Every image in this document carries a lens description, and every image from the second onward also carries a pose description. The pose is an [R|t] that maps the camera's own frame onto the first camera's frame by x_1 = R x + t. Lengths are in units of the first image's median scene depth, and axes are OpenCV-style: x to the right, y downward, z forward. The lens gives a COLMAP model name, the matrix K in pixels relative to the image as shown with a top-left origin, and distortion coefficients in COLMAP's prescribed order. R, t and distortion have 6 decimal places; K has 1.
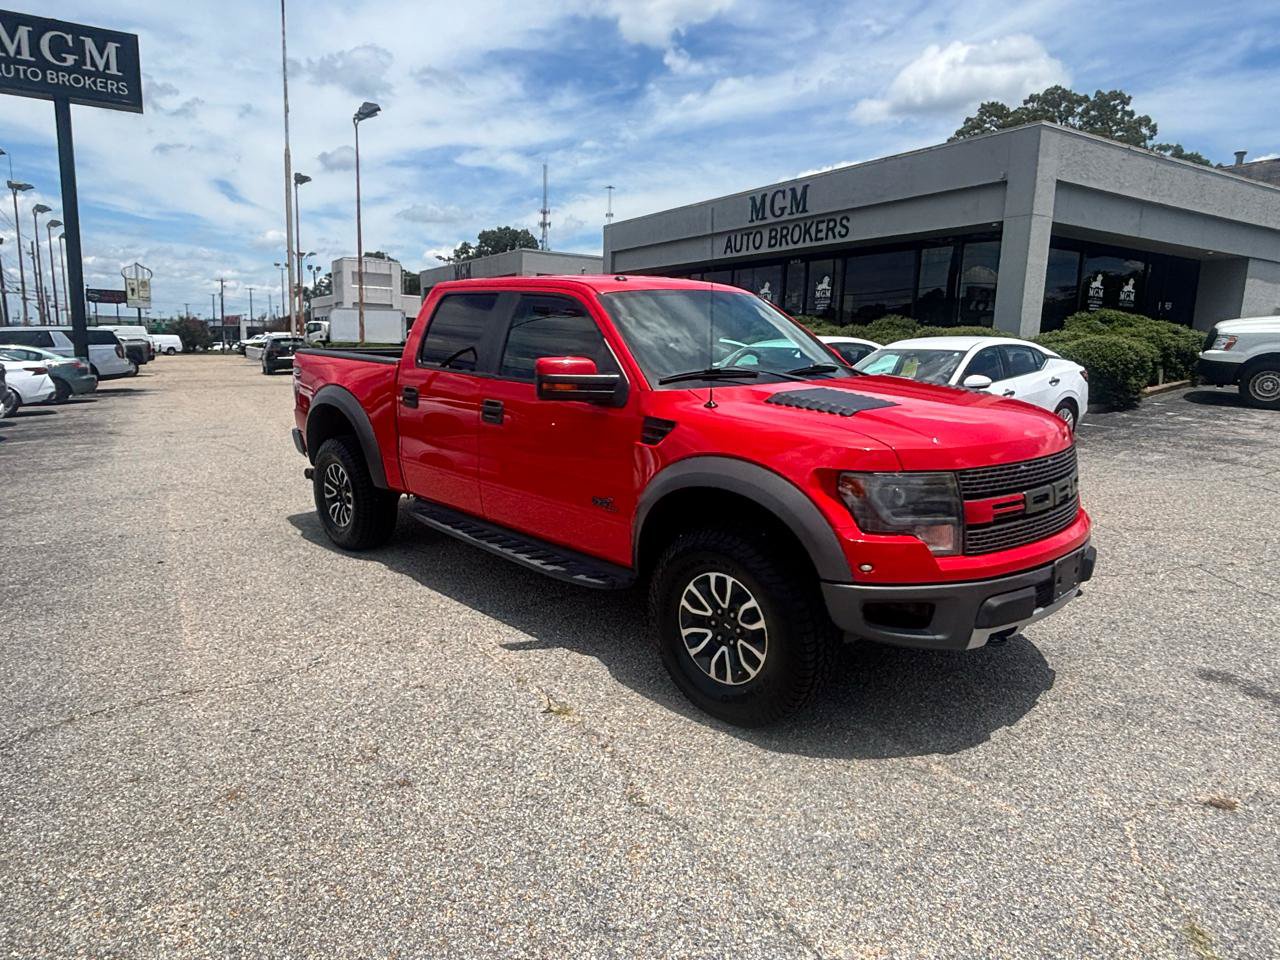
lens RADIAL K [[798.2, 0, 633.8], [0, 798.2, 476.3], [0, 0, 1]] dist [0.010253, -0.018260]
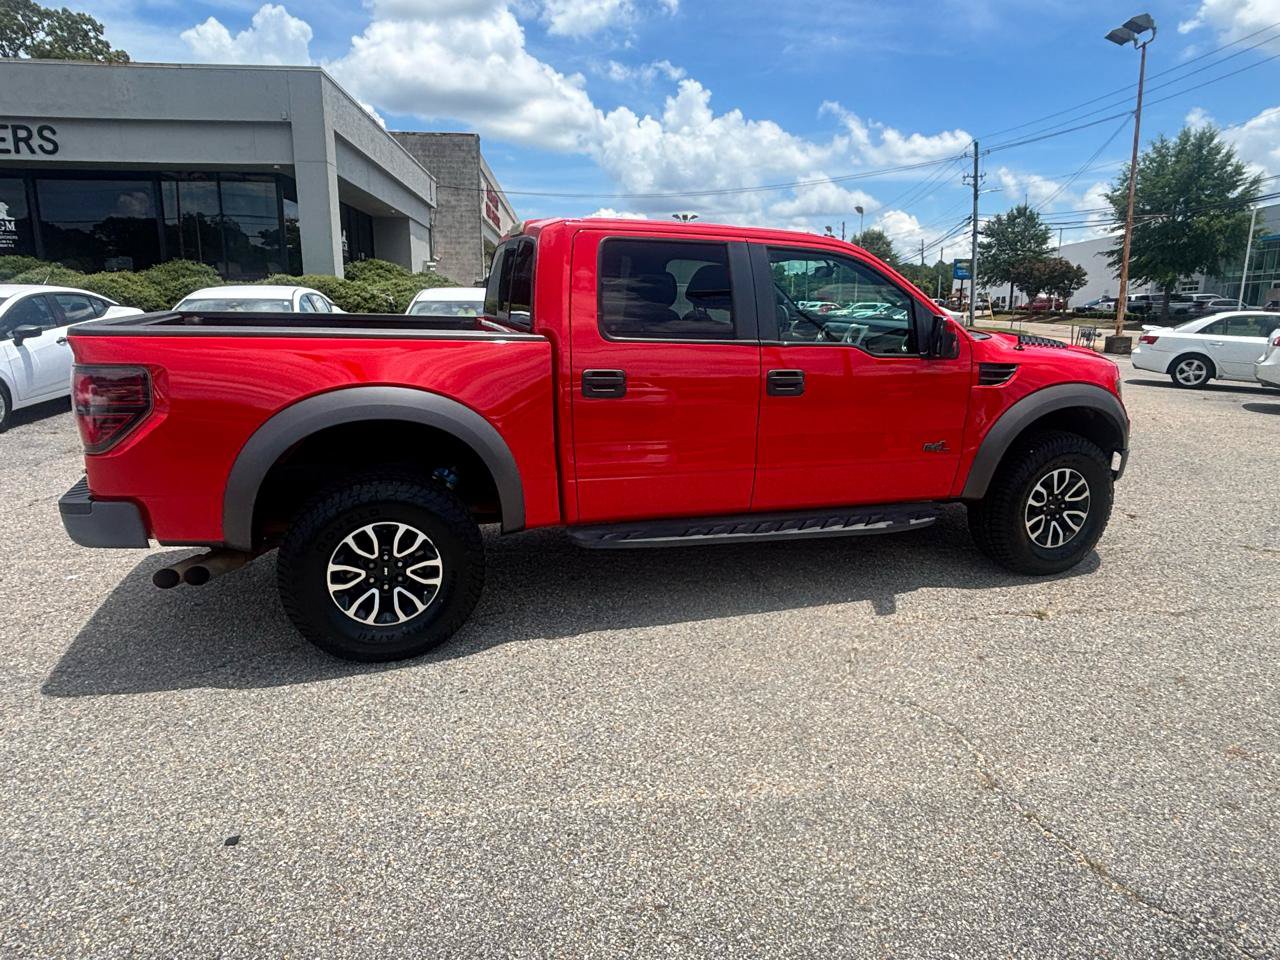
lens RADIAL K [[798.2, 0, 642.5], [0, 798.2, 482.8], [0, 0, 1]] dist [0.010253, -0.018260]
pose [[0.425190, -0.218938, 0.878226, -0.806198], [0.153374, 0.973699, 0.168483, -0.113209], [-0.892015, 0.063059, 0.447586, 0.583645]]
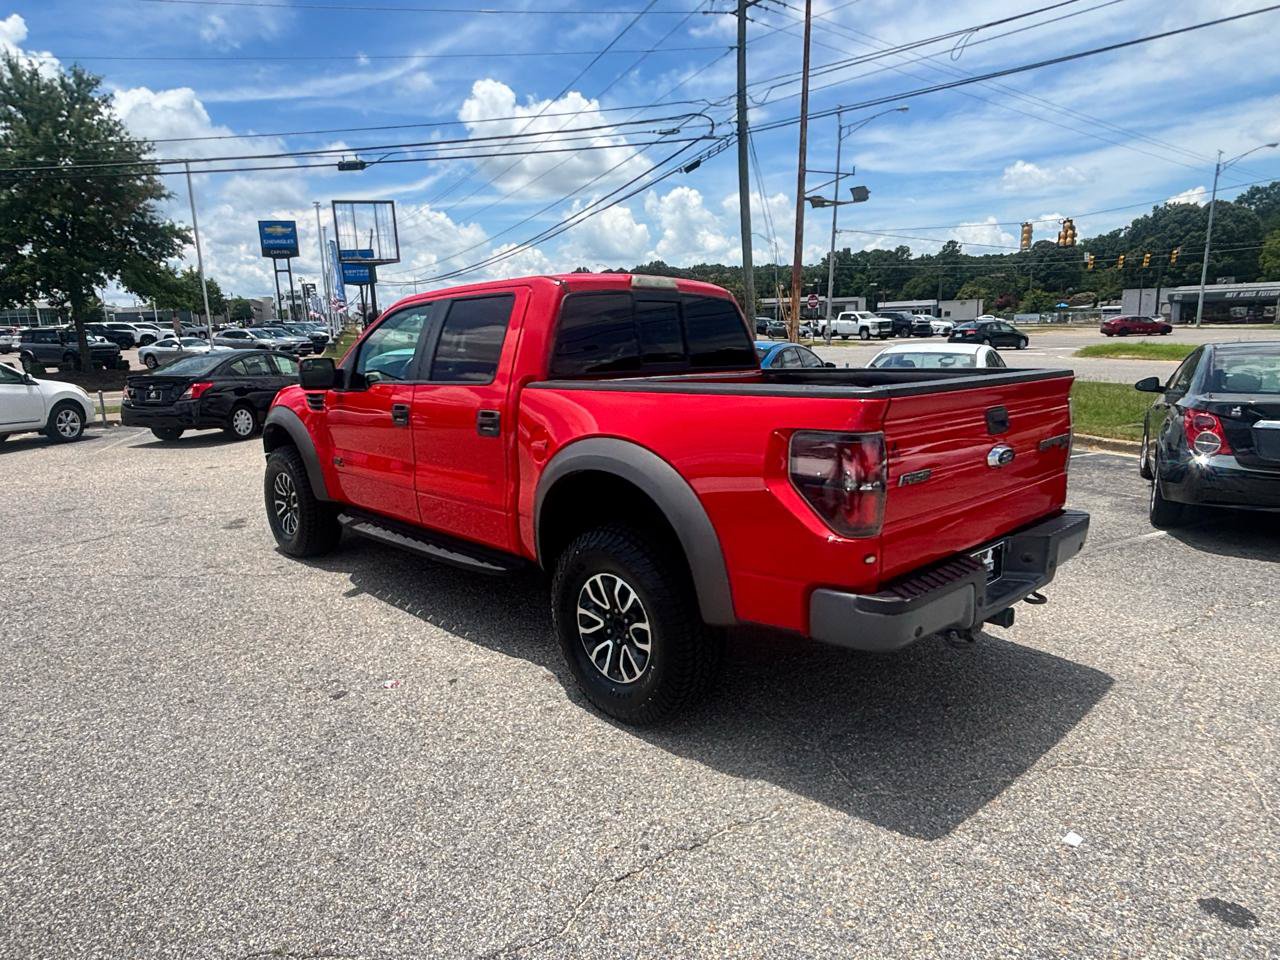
lens RADIAL K [[798.2, 0, 631.7], [0, 798.2, 481.1], [0, 0, 1]] dist [0.010253, -0.018260]
pose [[-0.999932, 0.004608, 0.010701, -0.135912], [0.008089, 0.935586, 0.353007, -0.327154], [-0.008385, 0.353070, -0.935560, 1.783861]]
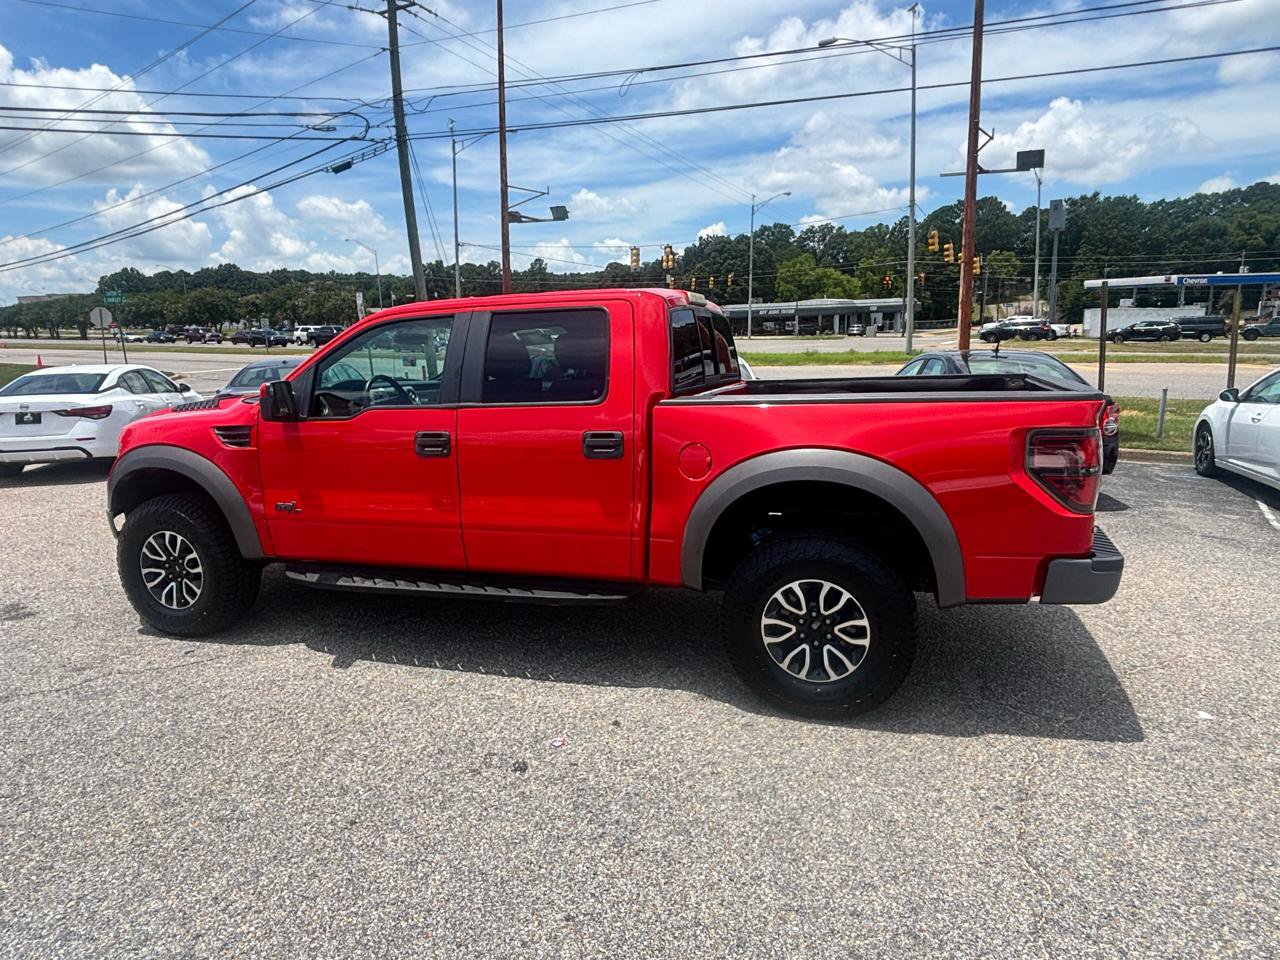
lens RADIAL K [[798.2, 0, 641.9], [0, 798.2, 481.7], [0, 0, 1]] dist [0.010253, -0.018260]
pose [[-0.881543, 0.091091, -0.463233, 0.273957], [-0.073046, 0.943076, 0.324456, -0.316152], [0.466419, 0.319859, -0.824708, 1.680183]]
